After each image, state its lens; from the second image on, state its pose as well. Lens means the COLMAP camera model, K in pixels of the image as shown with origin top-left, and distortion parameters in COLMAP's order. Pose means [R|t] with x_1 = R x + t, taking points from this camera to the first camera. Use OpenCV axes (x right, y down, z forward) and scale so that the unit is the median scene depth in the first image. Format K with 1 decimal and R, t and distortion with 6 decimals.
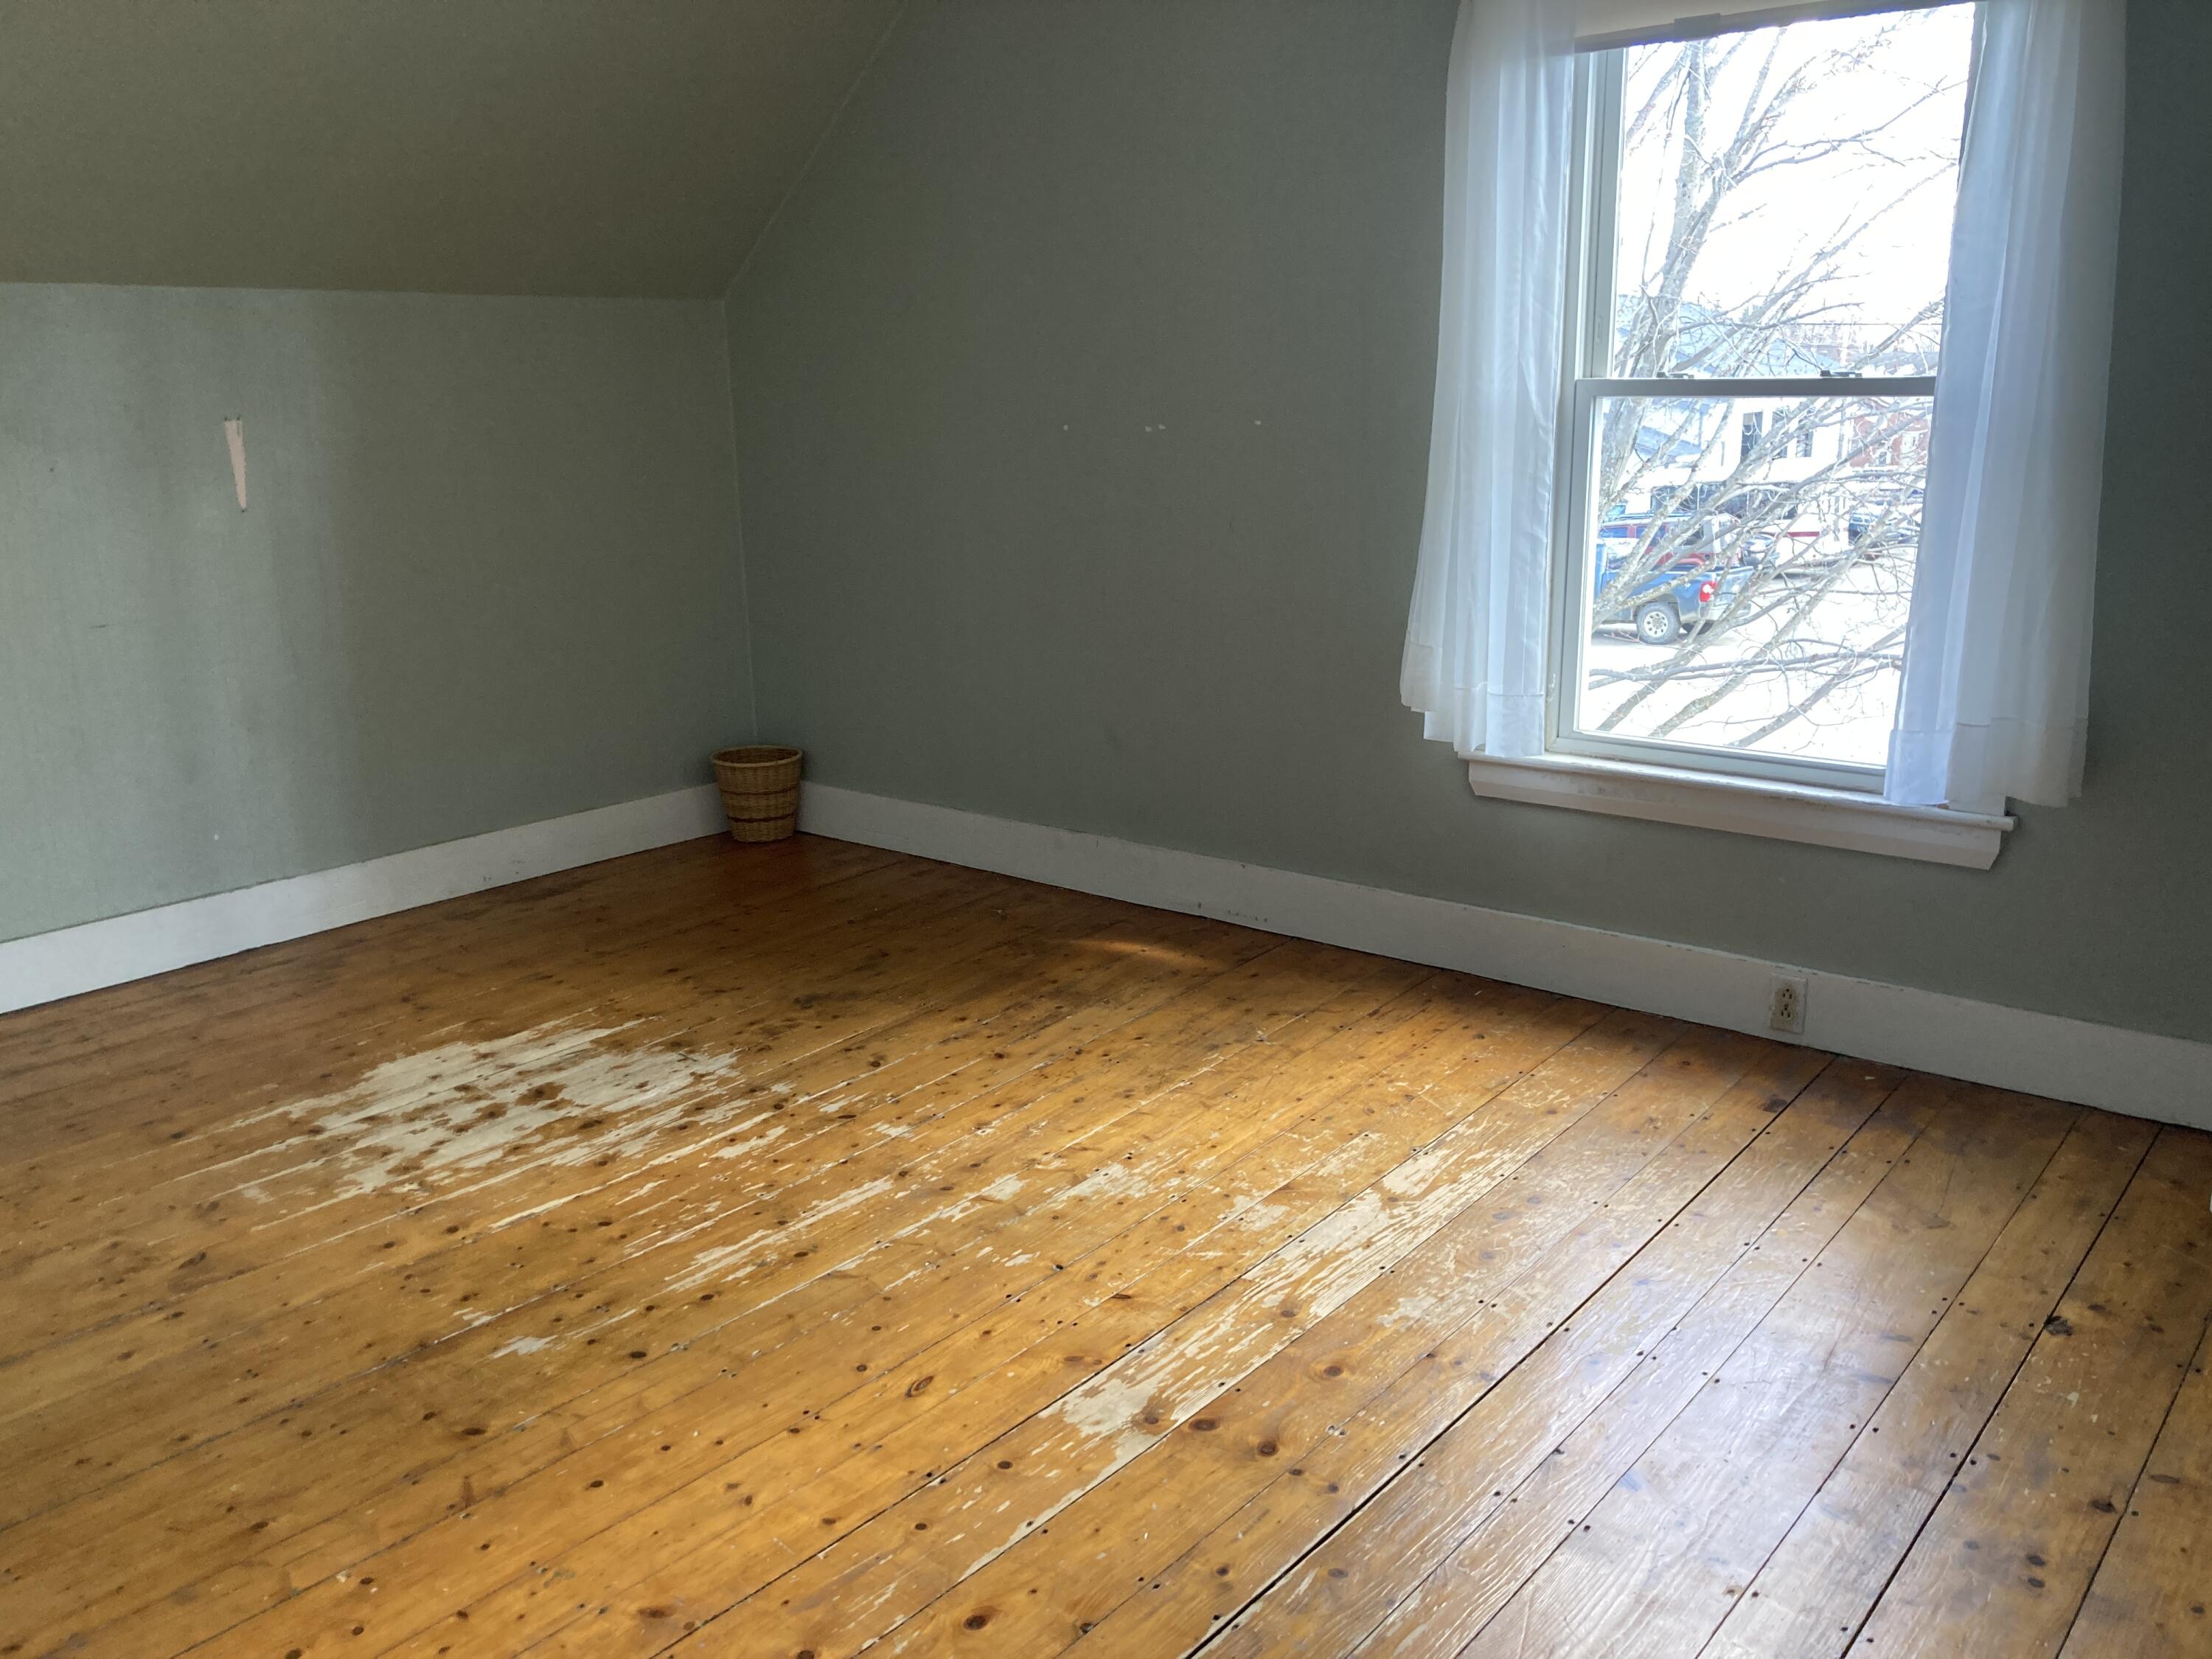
lens RADIAL K [[1829.8, 0, 1105.1], [0, 1829.8, 824.8], [0, 0, 1]] dist [0.041805, -0.039698]
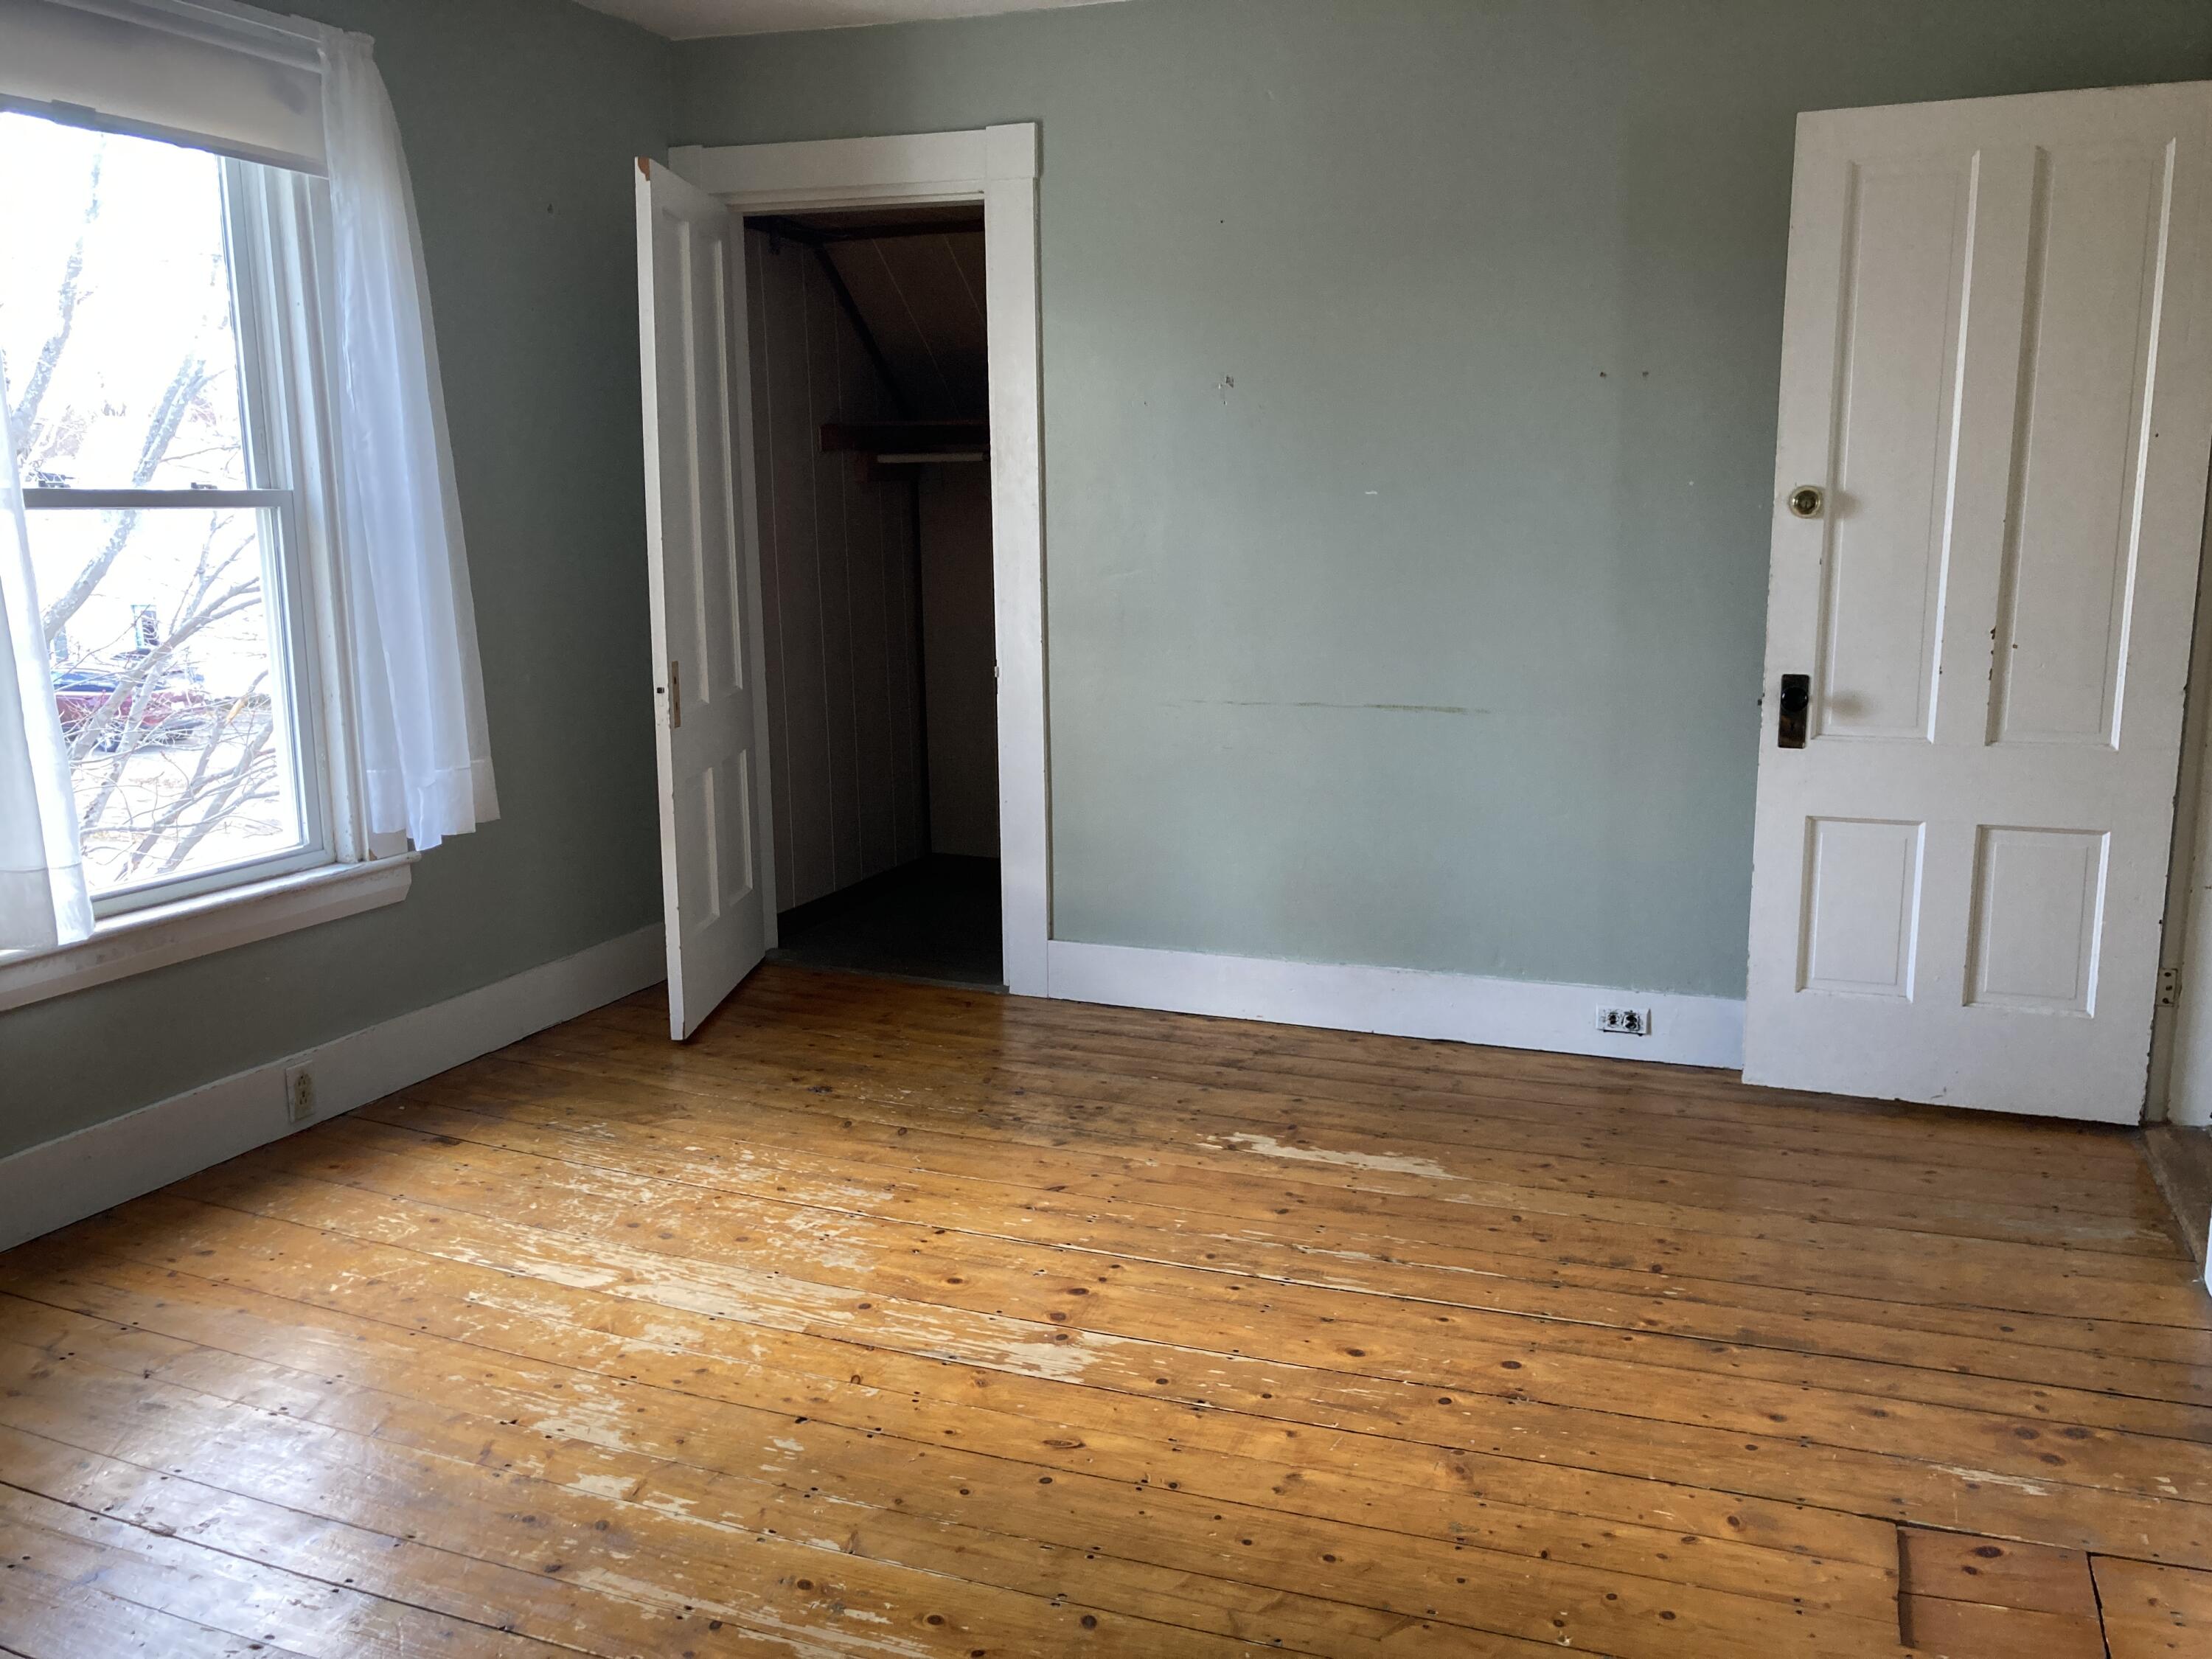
lens RADIAL K [[1829.8, 0, 1107.0], [0, 1829.8, 828.4], [0, 0, 1]] dist [0.041805, -0.039698]
pose [[-0.304364, -0.150720, 0.940556, -0.799754], [0.239328, 0.943630, 0.228659, -0.189642], [-0.922001, 0.294697, -0.251135, 0.899181]]
